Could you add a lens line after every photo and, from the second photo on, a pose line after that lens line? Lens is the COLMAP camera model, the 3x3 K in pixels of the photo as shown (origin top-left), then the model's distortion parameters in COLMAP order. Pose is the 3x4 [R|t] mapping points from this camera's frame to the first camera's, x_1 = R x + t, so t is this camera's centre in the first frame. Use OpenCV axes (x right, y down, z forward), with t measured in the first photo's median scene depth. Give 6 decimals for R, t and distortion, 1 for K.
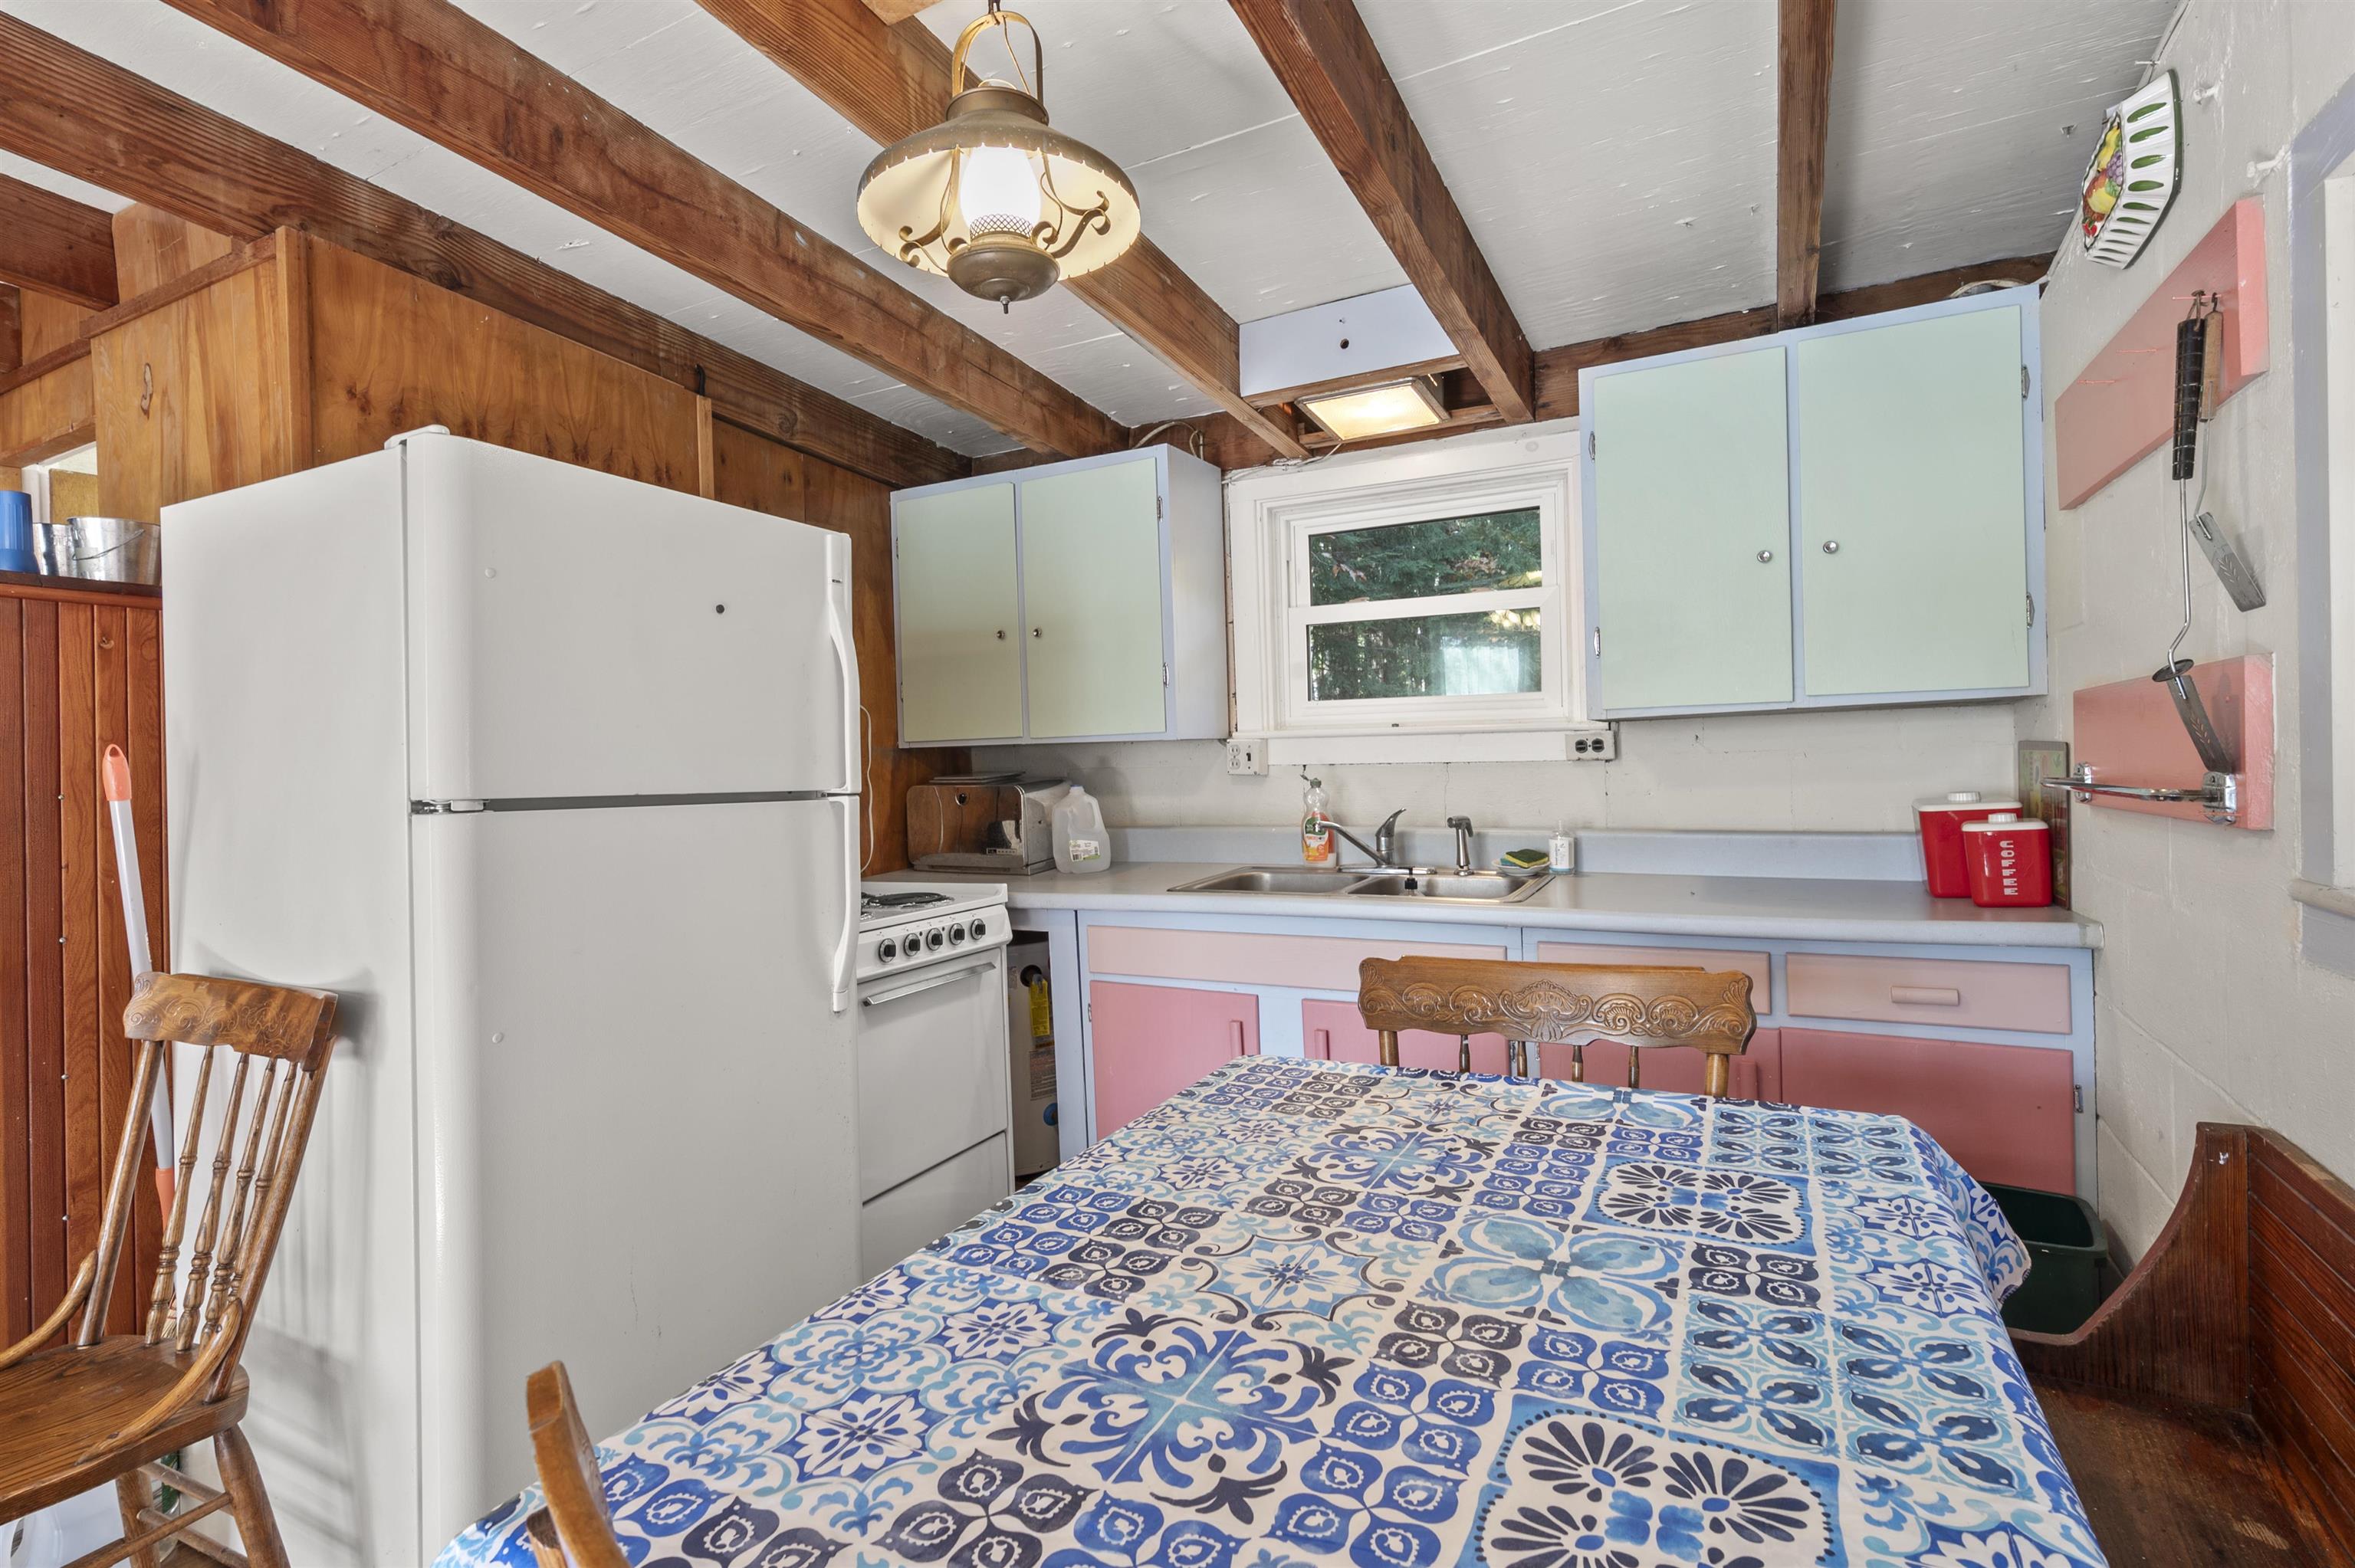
lens RADIAL K [[1103.5, 0, 1180.2], [0, 1103.5, 767.2], [0, 0, 1]] dist [0.002989, 0.000605]
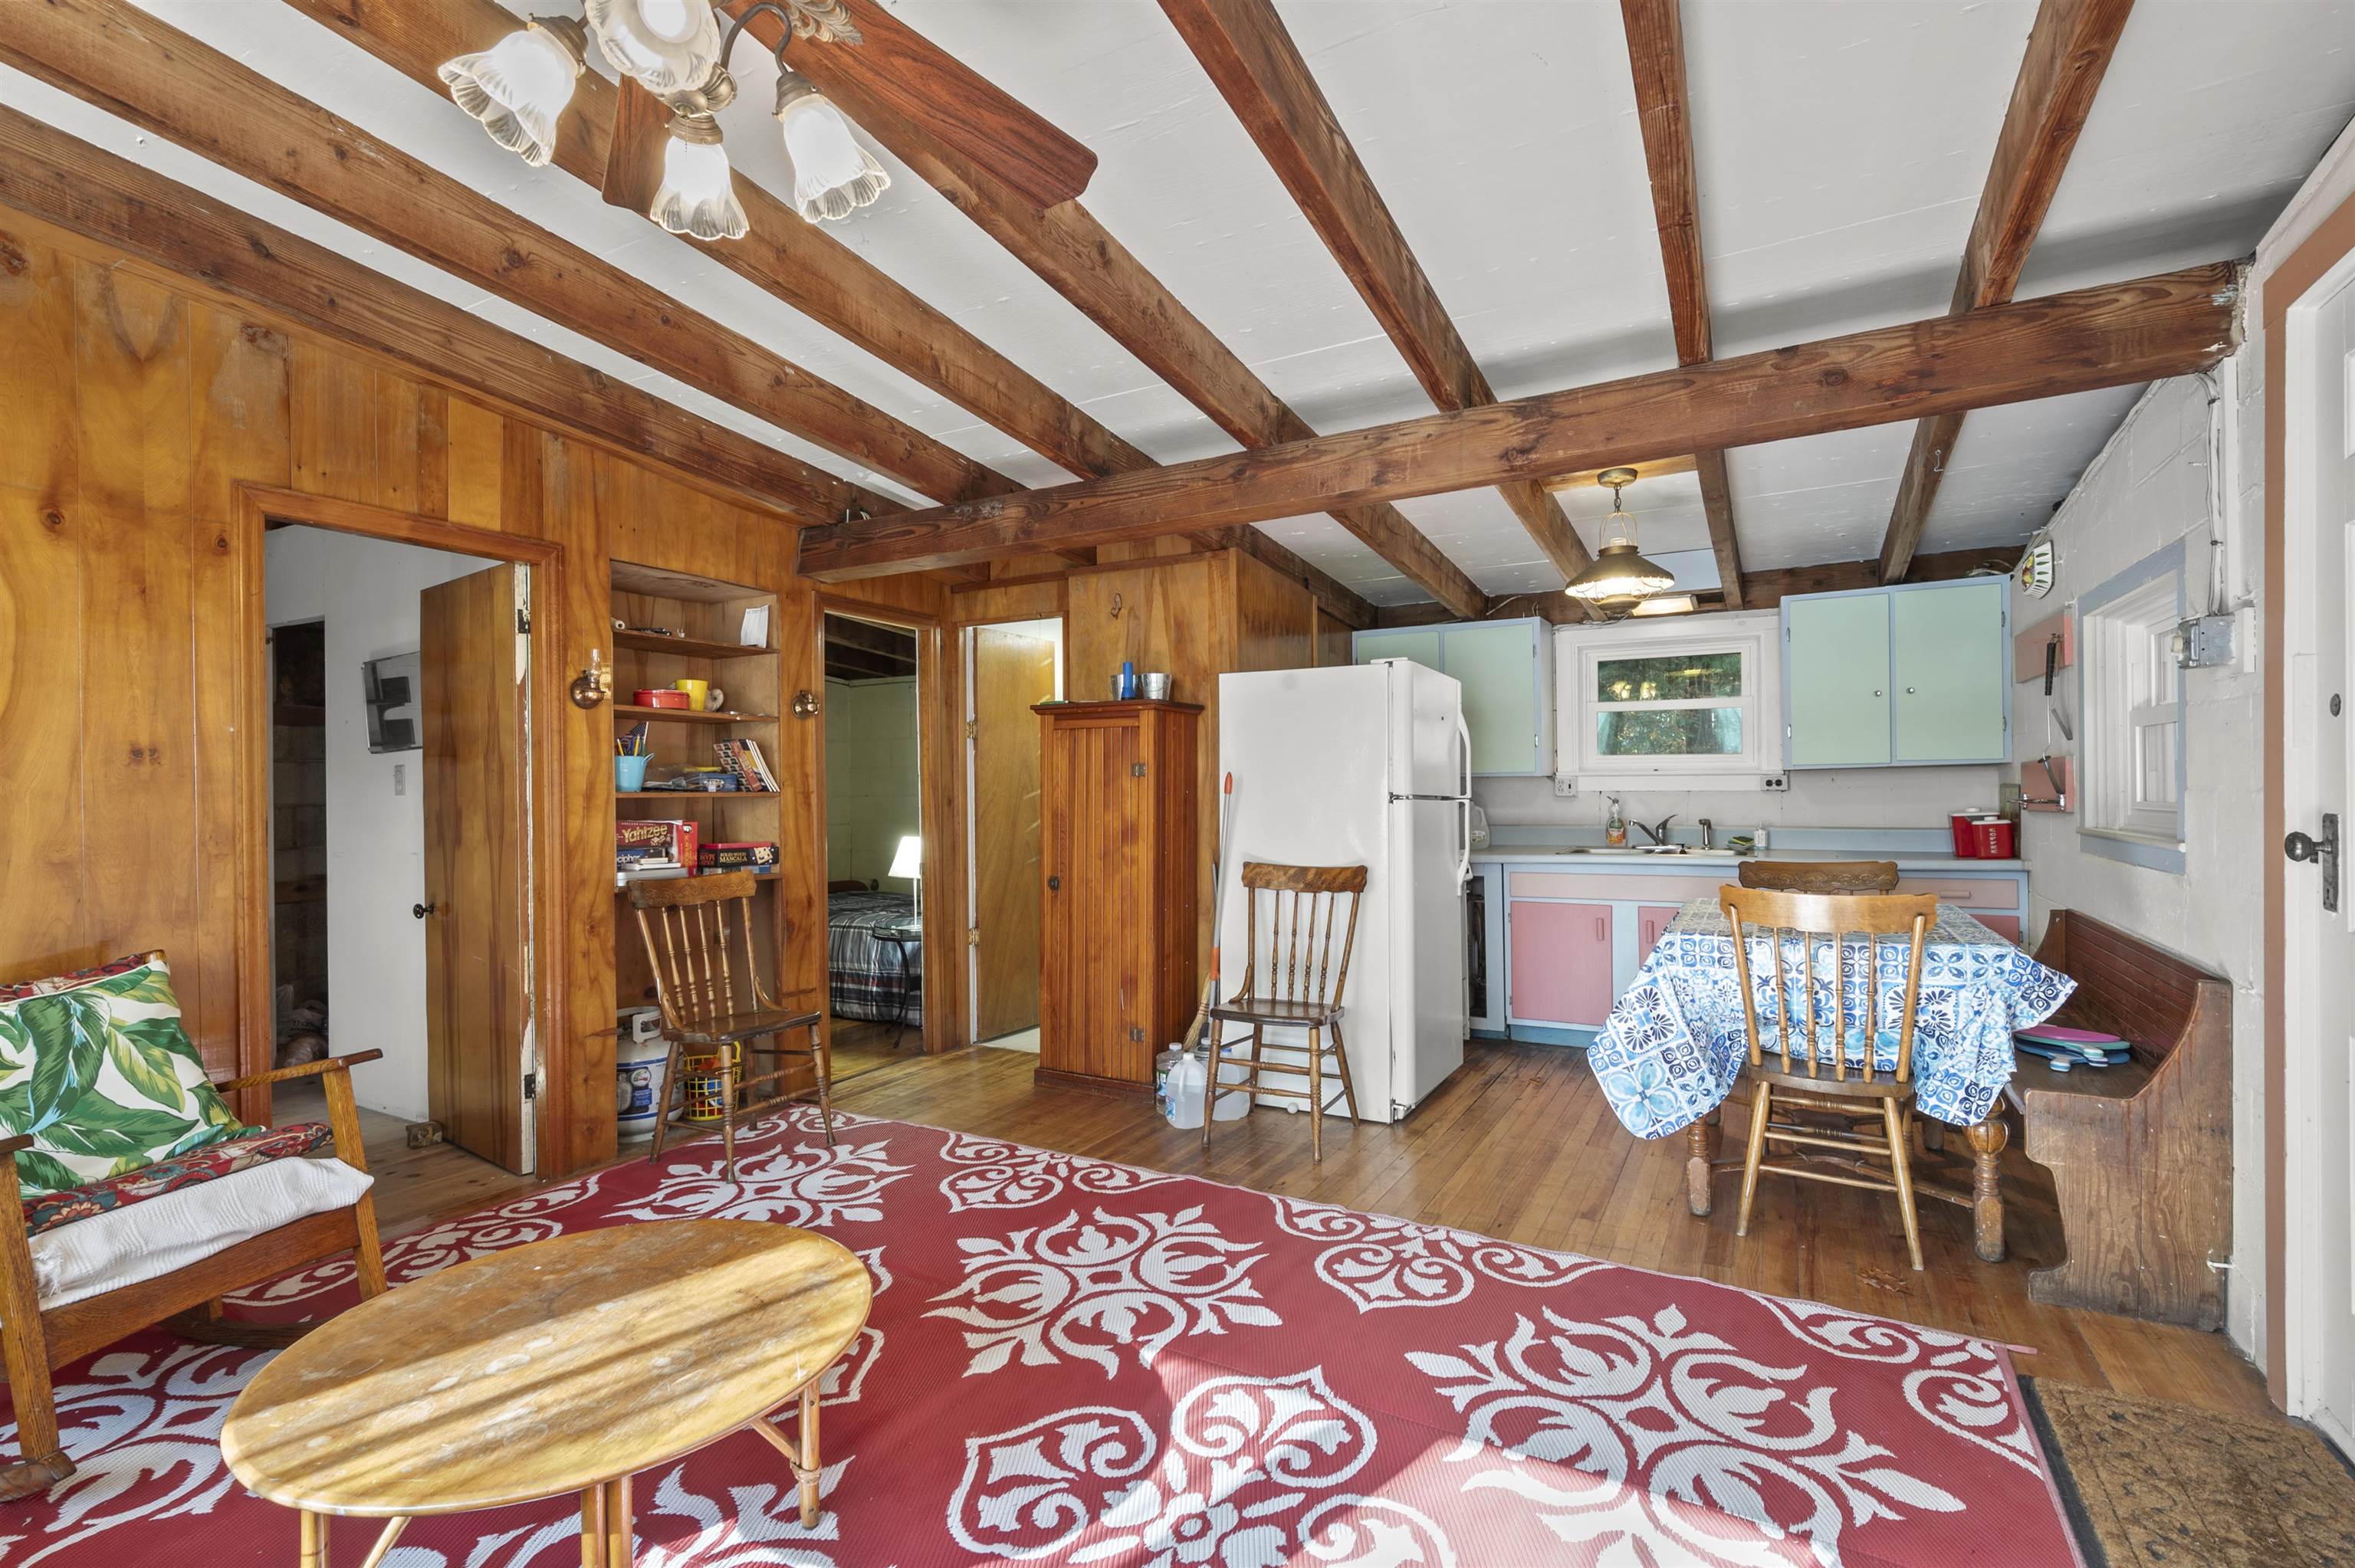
lens RADIAL K [[1060.3, 0, 1193.7], [0, 1060.3, 780.9], [0, 0, 1]] dist [0.000736, 0.000145]
pose [[0.999786, 0.016955, -0.011817, -1.139876], [-0.017160, 0.999700, -0.017465, 0.049122], [0.011518, 0.017664, 0.999778, -1.573590]]
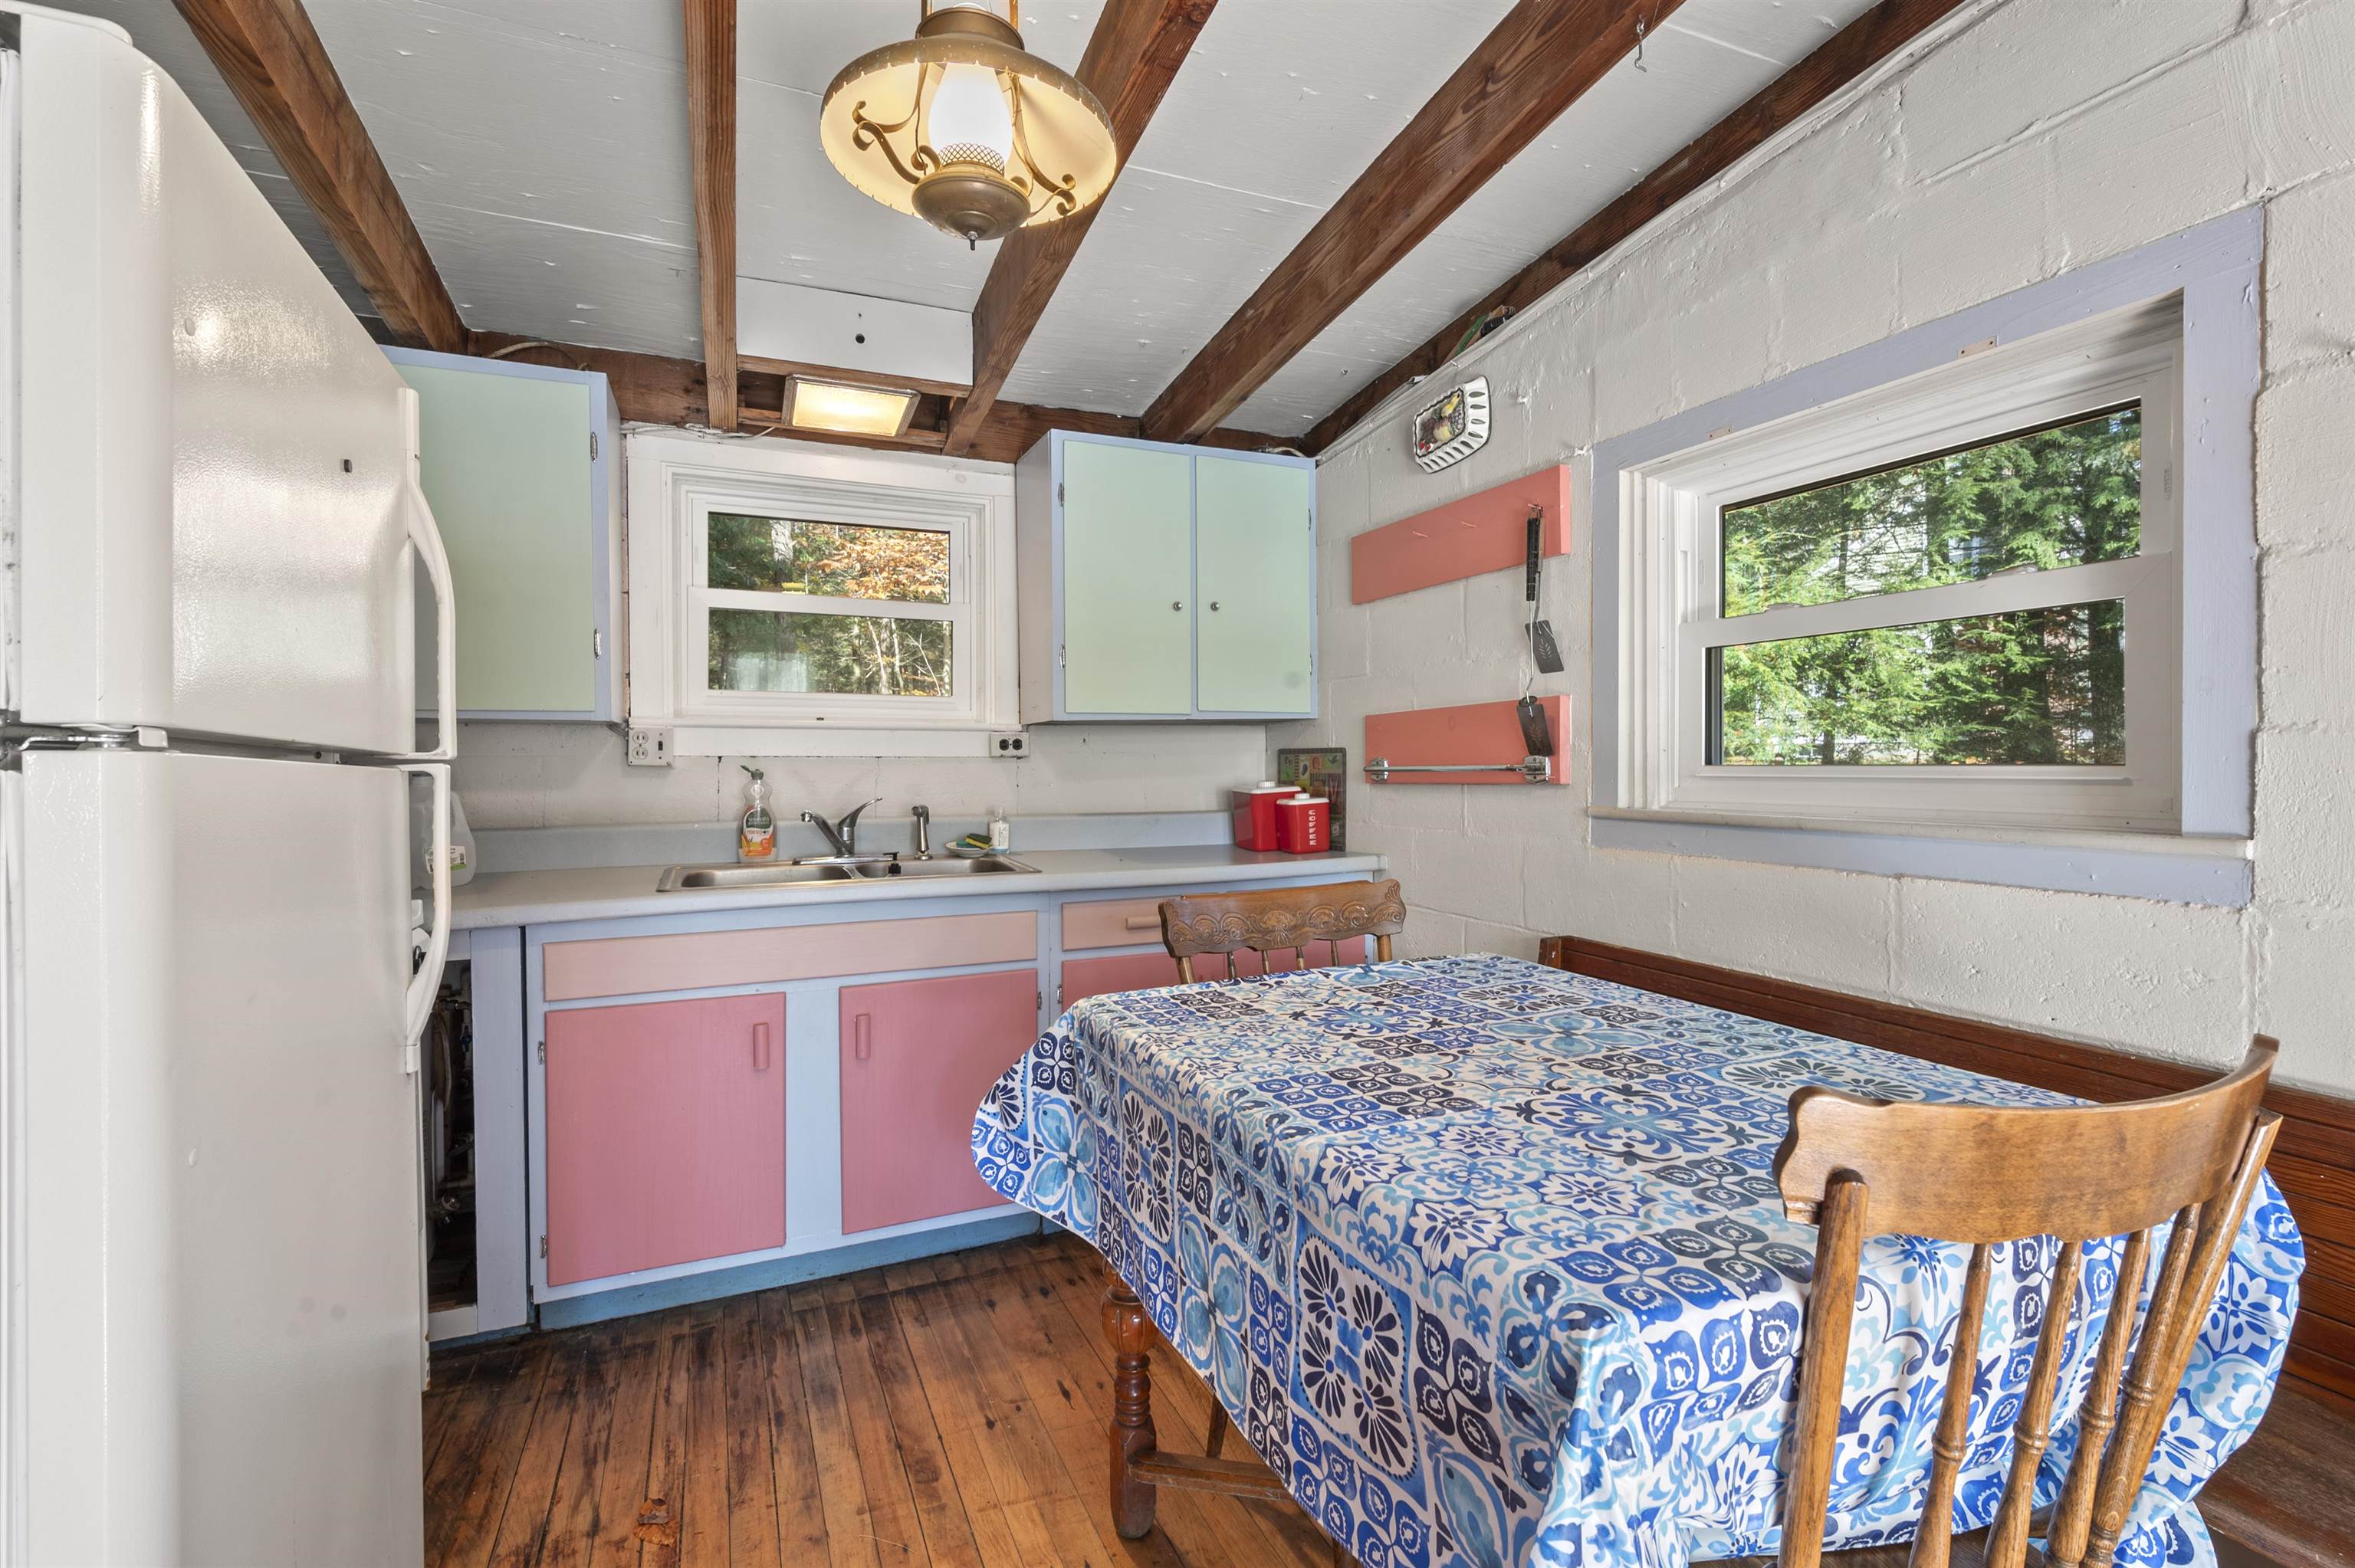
lens RADIAL K [[1060.3, 0, 1193.7], [0, 1060.3, 780.9], [0, 0, 1]] dist [0.000736, 0.000145]
pose [[0.623441, 0.010938, 0.781794, -0.733313], [-0.002991, 0.999928, -0.011604, 0.059847], [-0.781865, 0.004896, 0.623429, 0.270291]]
